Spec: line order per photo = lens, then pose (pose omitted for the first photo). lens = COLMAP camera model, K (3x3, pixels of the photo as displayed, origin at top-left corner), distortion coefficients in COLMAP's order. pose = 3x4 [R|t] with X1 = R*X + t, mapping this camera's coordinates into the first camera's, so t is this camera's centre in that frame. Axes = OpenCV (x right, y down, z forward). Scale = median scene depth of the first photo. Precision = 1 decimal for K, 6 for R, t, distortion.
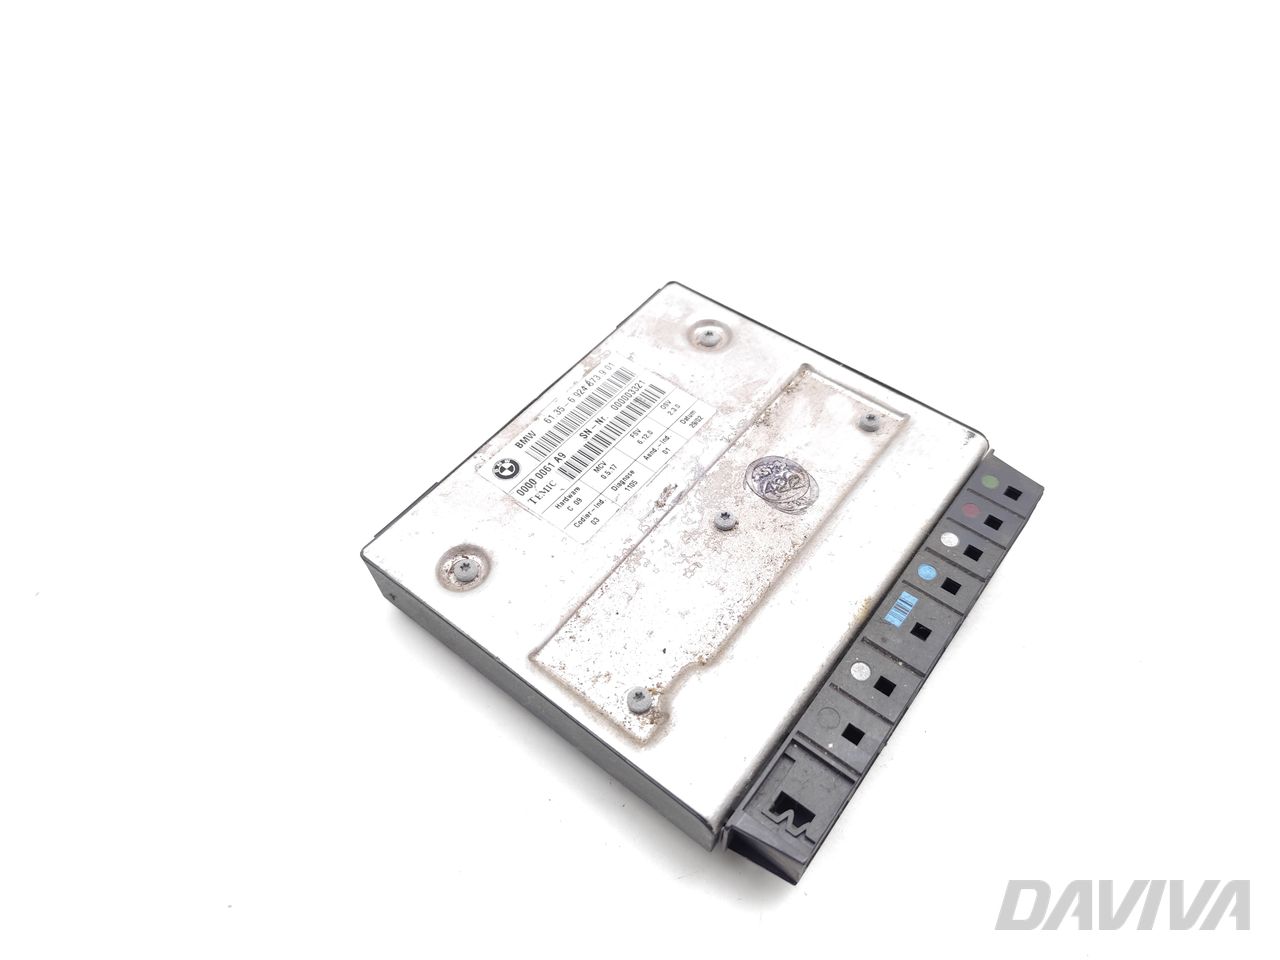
lens RADIAL K [[912.4, 0, 640.0], [0, 912.4, 480.0], [0, 0, 1]] dist [-0.001945, -0.000609]
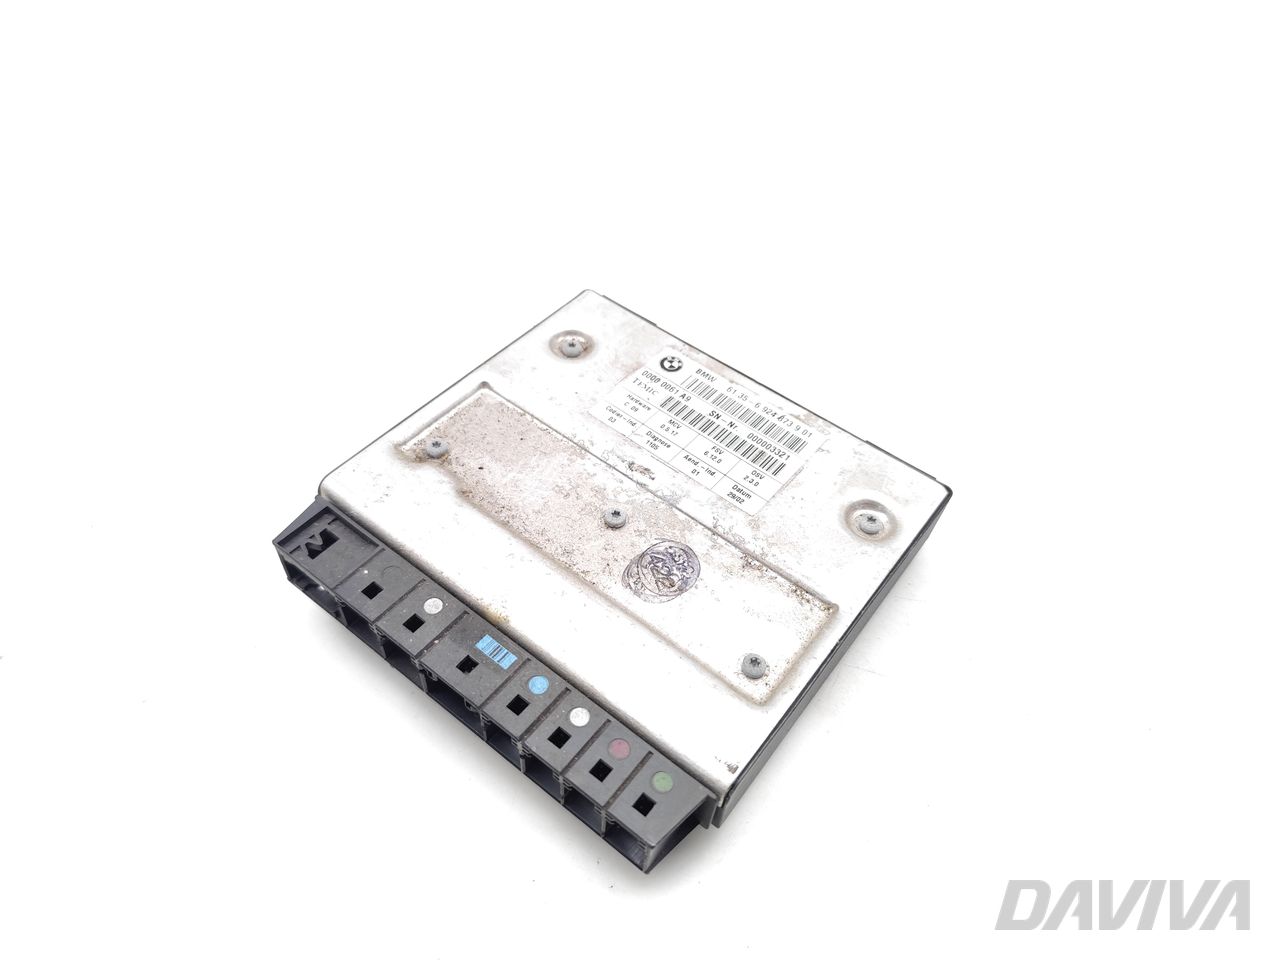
lens RADIAL K [[905.9, 0, 640.0], [0, 905.9, 480.0], [0, 0, 1]] dist [0.031403, -0.000125]
pose [[0.006111, 0.778055, -0.628166, 0.666686], [-0.827433, 0.356682, 0.433742, -0.413955], [0.561531, 0.517114, 0.645969, 0.331435]]
